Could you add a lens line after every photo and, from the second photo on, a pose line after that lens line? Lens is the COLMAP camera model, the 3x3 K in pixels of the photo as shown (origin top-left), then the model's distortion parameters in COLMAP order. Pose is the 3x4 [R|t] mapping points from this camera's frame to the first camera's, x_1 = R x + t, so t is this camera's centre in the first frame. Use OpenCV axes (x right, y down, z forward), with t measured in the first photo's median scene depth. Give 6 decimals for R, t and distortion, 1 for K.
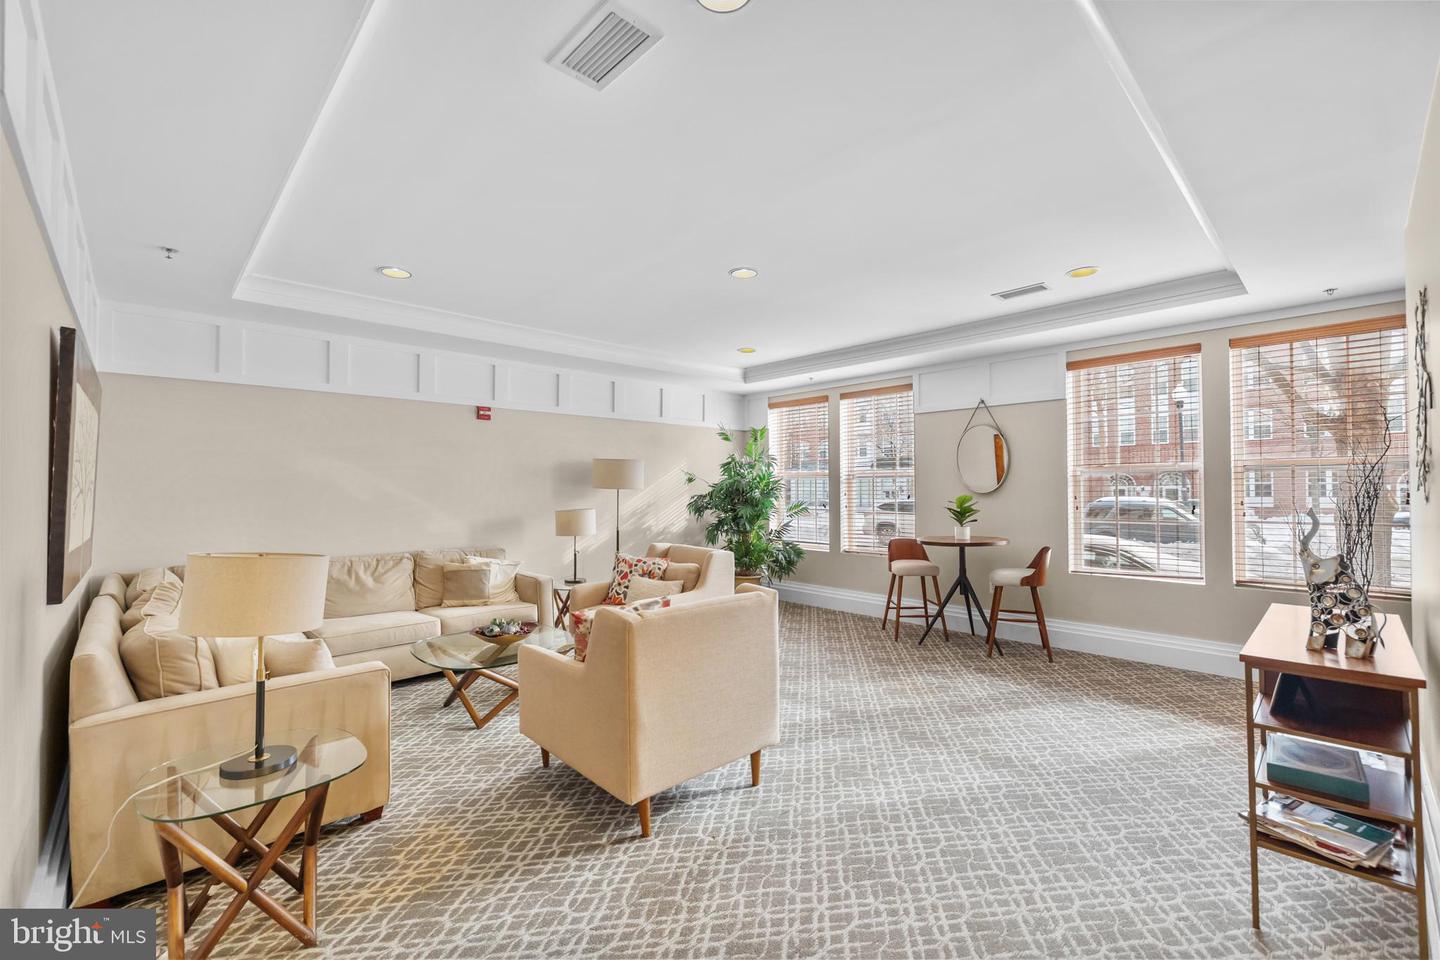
lens RADIAL K [[612.8, 0, 721.0], [0, 612.8, 481.4], [0, 0, 1]] dist [0.000972, -0.000205]
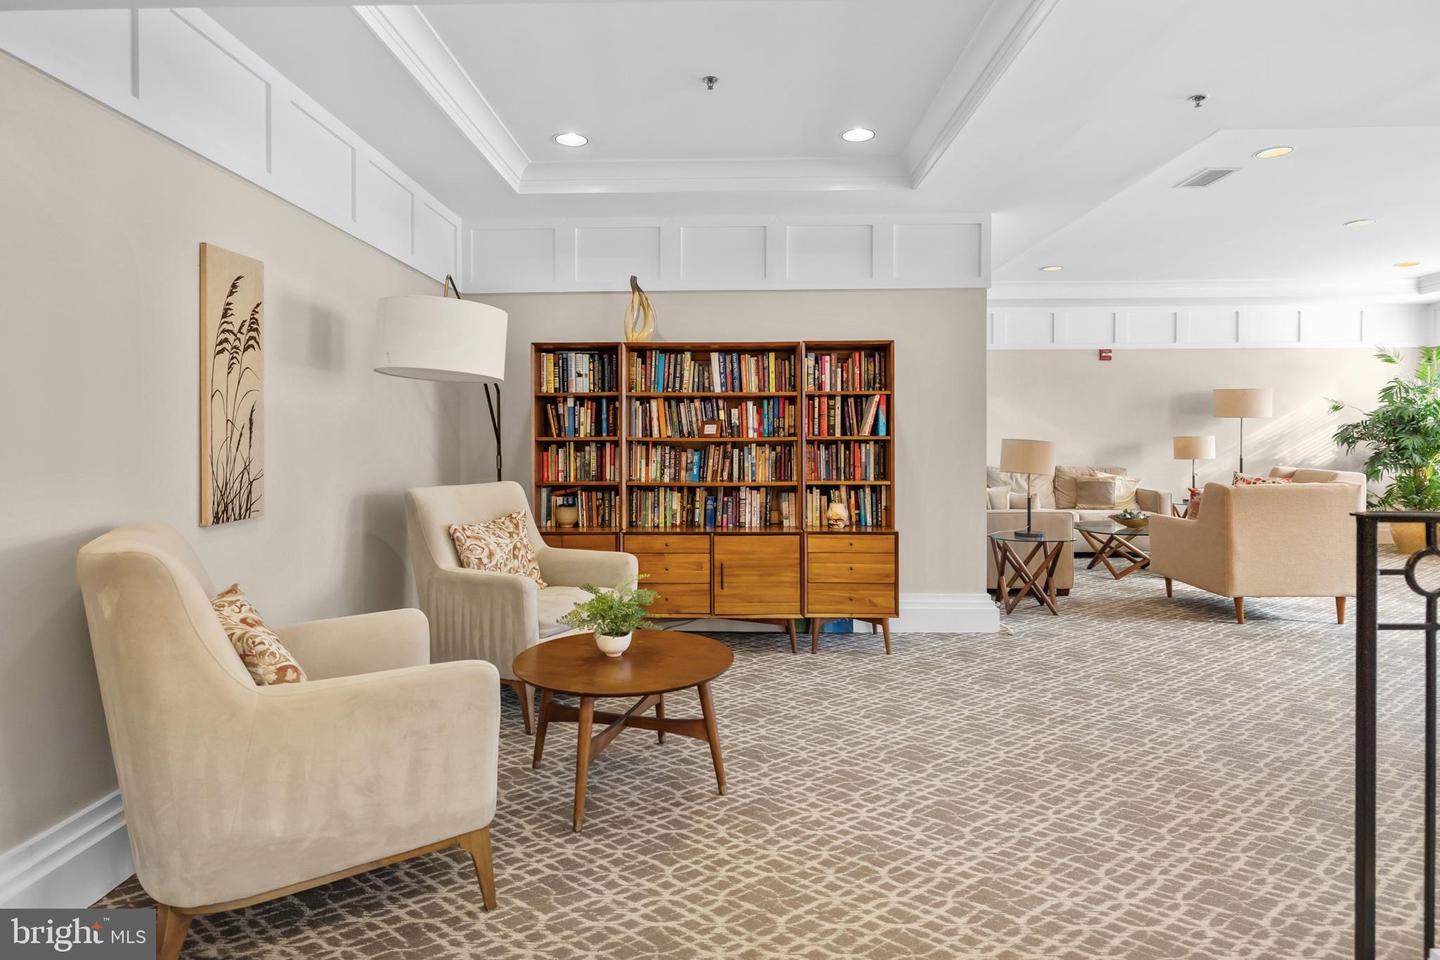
lens RADIAL K [[781.7, 0, 713.3], [0, 781.7, 439.7], [0, 0, 1]] dist [0.000840, 0.000297]
pose [[0.707031, 0.006873, -0.707149, 0.124722], [0.010974, 0.999726, 0.020688, 0.011274], [0.707098, -0.022387, 0.706761, -0.516783]]
